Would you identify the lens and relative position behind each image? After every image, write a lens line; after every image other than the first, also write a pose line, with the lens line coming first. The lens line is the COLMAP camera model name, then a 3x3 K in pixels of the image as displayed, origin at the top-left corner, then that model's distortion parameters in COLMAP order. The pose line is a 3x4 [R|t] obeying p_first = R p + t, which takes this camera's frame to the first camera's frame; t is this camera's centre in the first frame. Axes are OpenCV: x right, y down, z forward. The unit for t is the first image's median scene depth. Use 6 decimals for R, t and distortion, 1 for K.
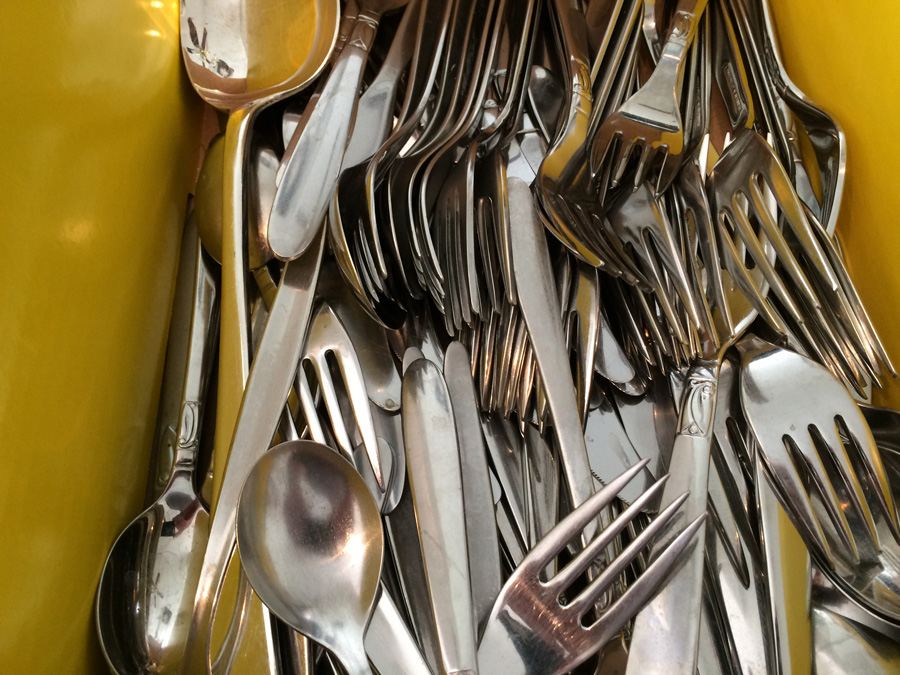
lens RADIAL K [[767.6, 0, 450.0], [0, 767.6, 337.5], [0, 0, 1]] dist [0.084124, -0.126431]
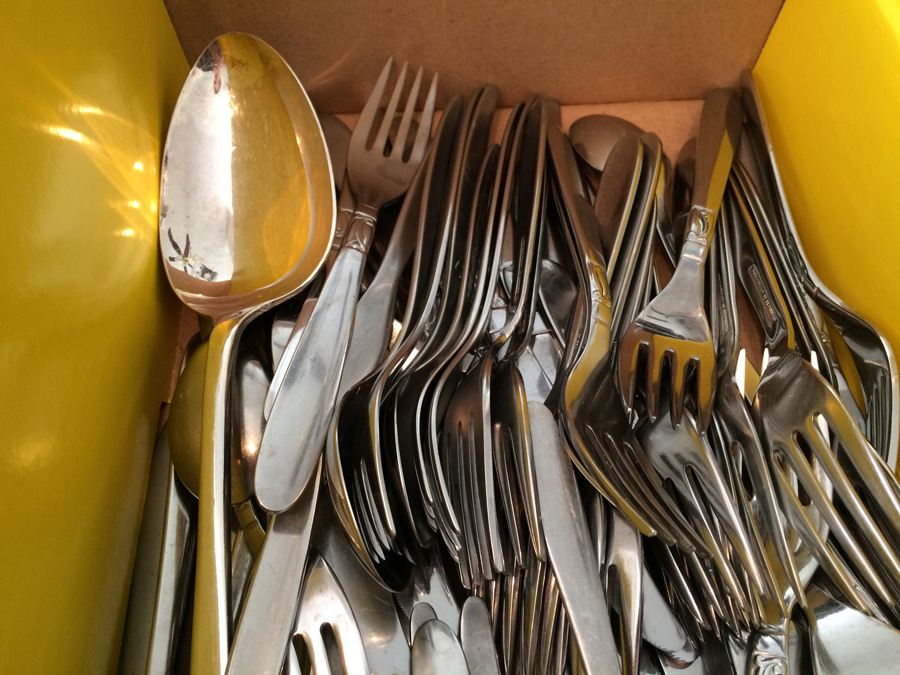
lens RADIAL K [[767.6, 0, 450.0], [0, 767.6, 337.5], [0, 0, 1]] dist [0.084124, -0.126431]
pose [[0.999219, -0.010605, 0.038057, -0.046394], [0.015357, 0.991805, -0.126833, -0.166462], [-0.036400, 0.127319, 0.991194, 0.111064]]
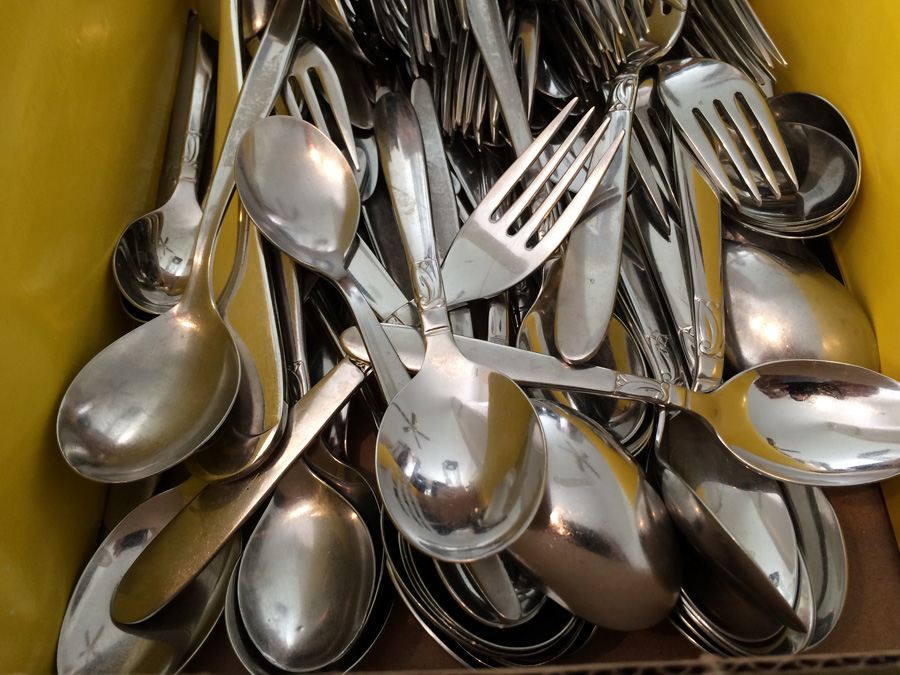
lens RADIAL K [[767.6, 0, 450.0], [0, 767.6, 337.5], [0, 0, 1]] dist [0.084124, -0.126431]
pose [[0.999640, -0.023903, 0.012160, 0.027895], [0.024940, 0.995273, -0.093864, 0.494315], [-0.009859, 0.094134, 0.995511, -0.129356]]
